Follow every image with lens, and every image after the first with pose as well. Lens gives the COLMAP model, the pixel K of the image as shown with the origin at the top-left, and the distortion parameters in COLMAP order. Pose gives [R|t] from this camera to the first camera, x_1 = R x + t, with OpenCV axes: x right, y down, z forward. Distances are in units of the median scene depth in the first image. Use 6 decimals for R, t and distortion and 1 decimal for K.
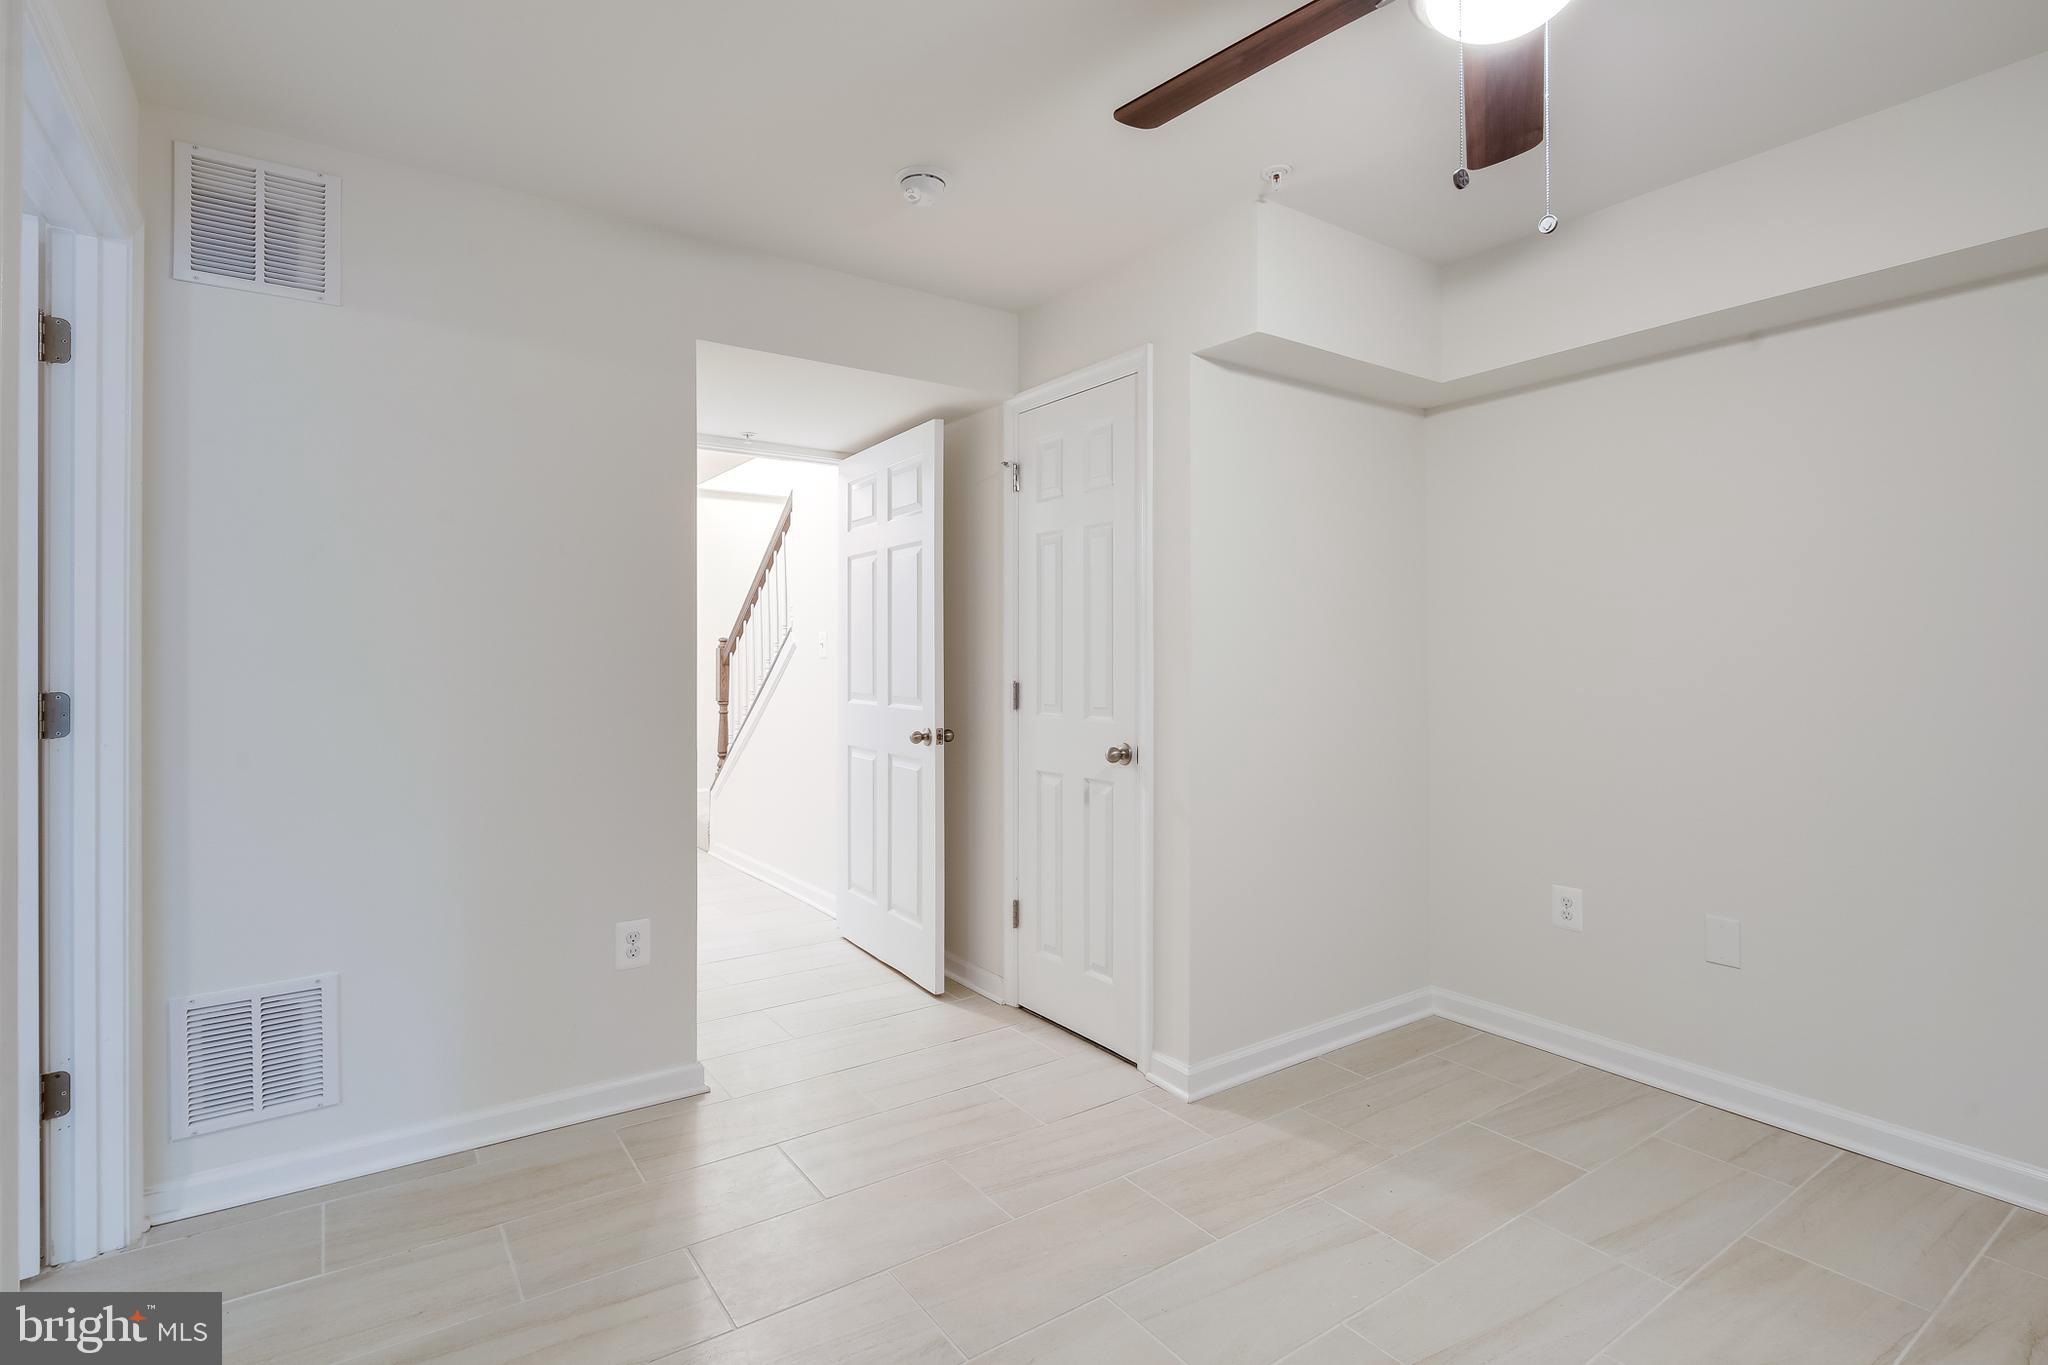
lens RADIAL K [[991.7, 0, 1032.0], [0, 991.7, 652.8], [0, 0, 1]] dist [0.000408, -0.000668]
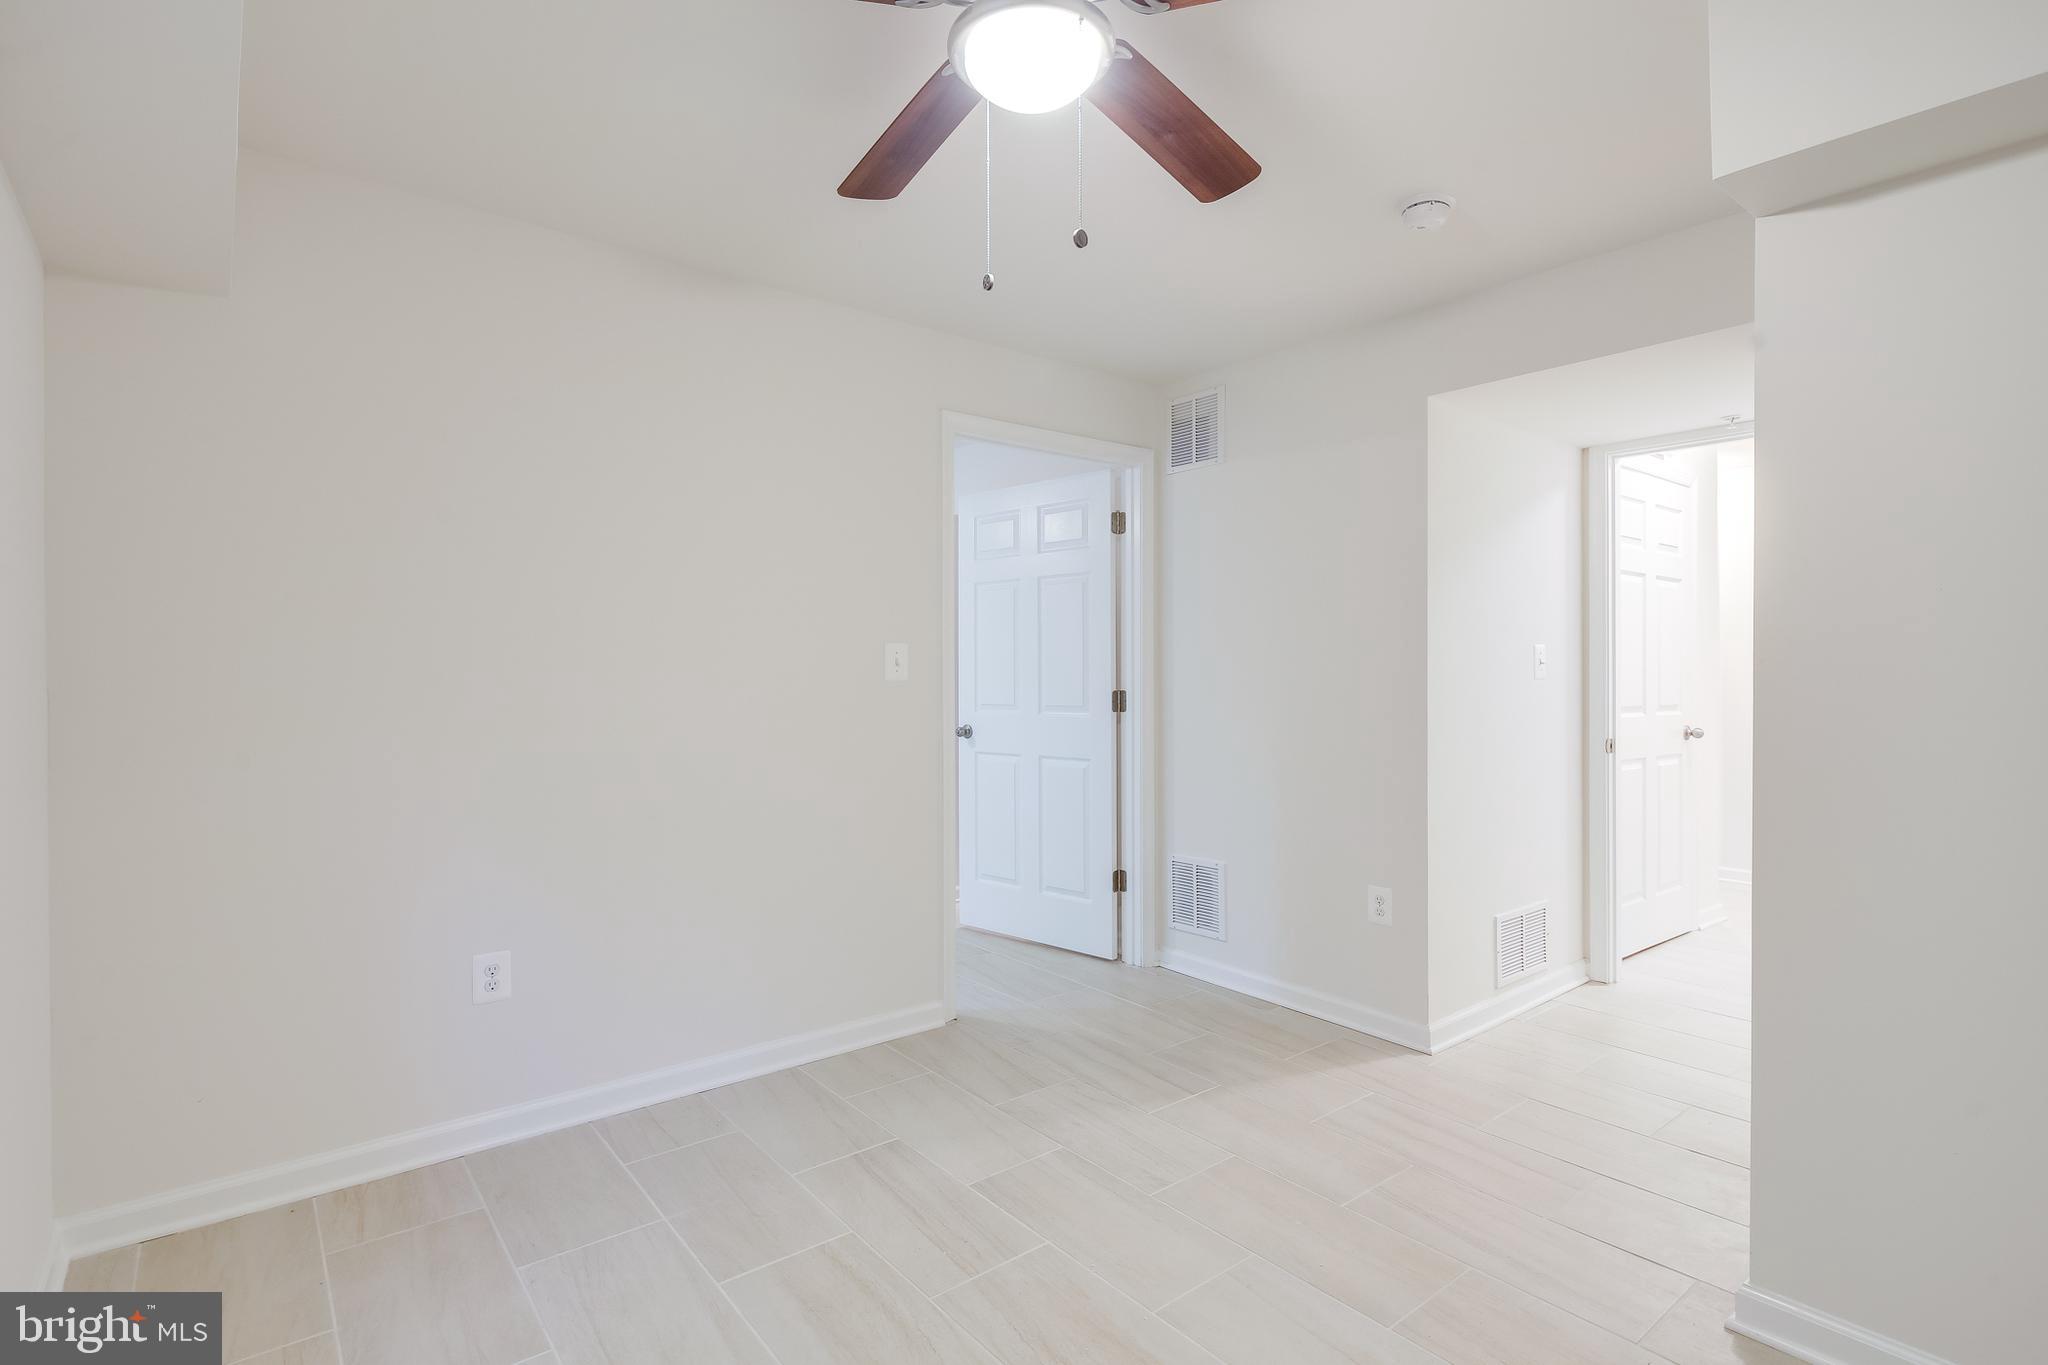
lens RADIAL K [[996.1, 0, 1021.7], [0, 996.1, 687.3], [0, 0, 1]] dist [0.000861, -0.001173]
pose [[0.060783, 0.011313, -0.998087, 0.989968], [0.002259, 0.999932, 0.011471, 0.007037], [0.998148, -0.002952, 0.060754, 0.583722]]
